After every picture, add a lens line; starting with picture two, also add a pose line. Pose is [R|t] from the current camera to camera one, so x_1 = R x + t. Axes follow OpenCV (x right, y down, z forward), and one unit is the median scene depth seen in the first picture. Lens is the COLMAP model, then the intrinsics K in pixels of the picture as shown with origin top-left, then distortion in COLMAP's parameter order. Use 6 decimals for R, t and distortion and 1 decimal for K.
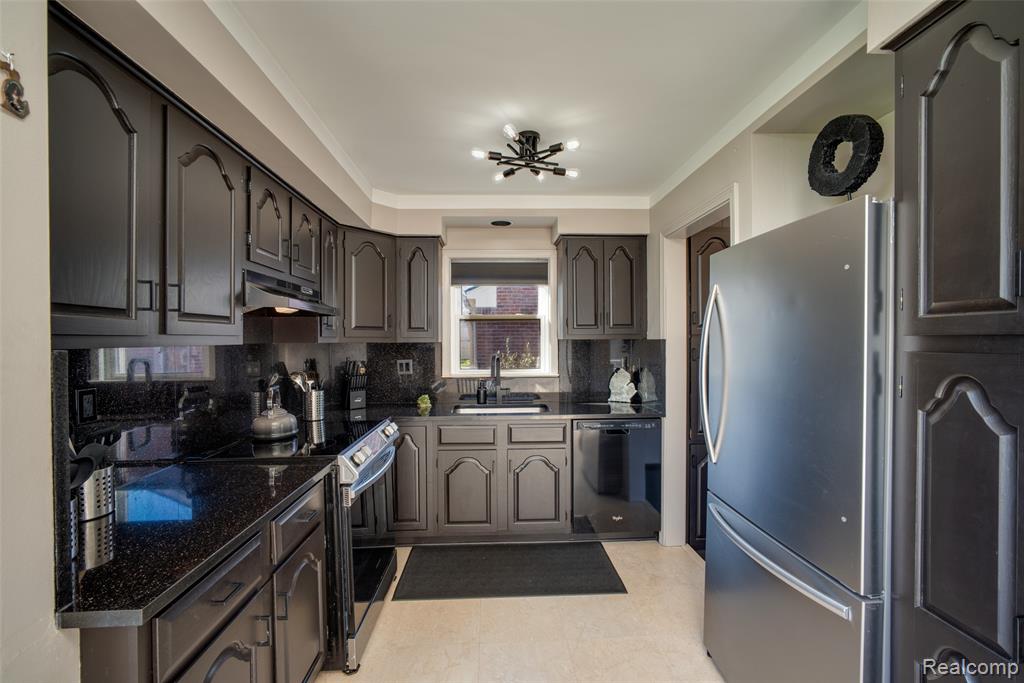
lens RADIAL K [[429.5, 0, 510.5], [0, 429.5, 341.3], [0, 0, 1]] dist [-0.022913, 0.001357]
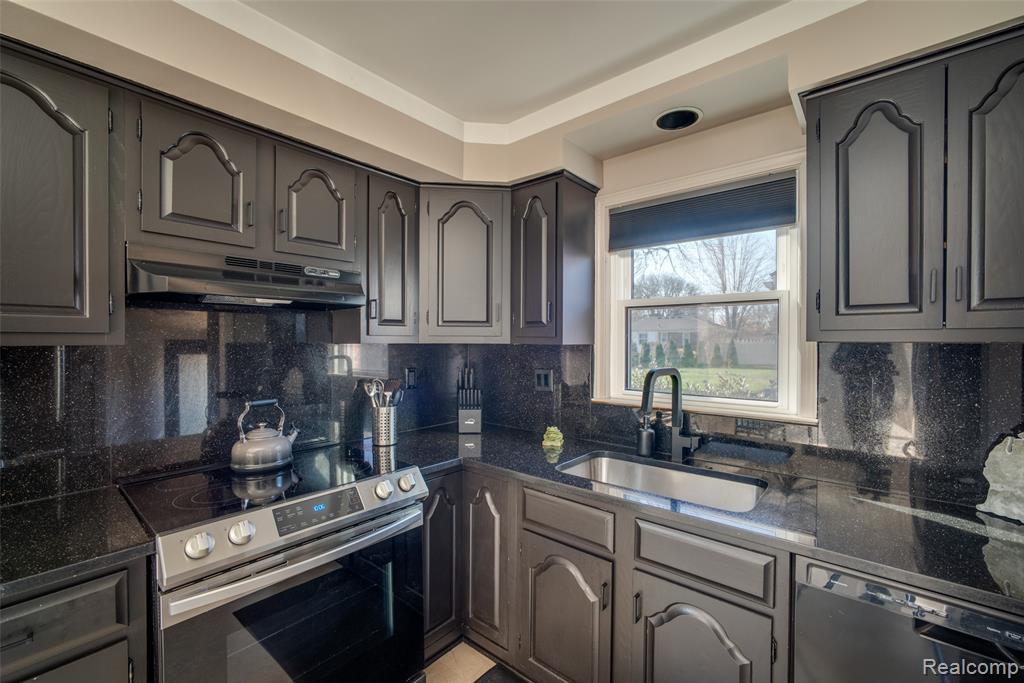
lens RADIAL K [[429.5, 0, 513.0], [0, 429.5, 344.4], [0, 0, 1]] dist [-0.022913, 0.001357]
pose [[0.722379, 0.014238, -0.691351, 0.204399], [-0.006729, 0.999885, 0.013561, -0.006435], [0.691465, -0.005145, 0.722392, 0.511760]]
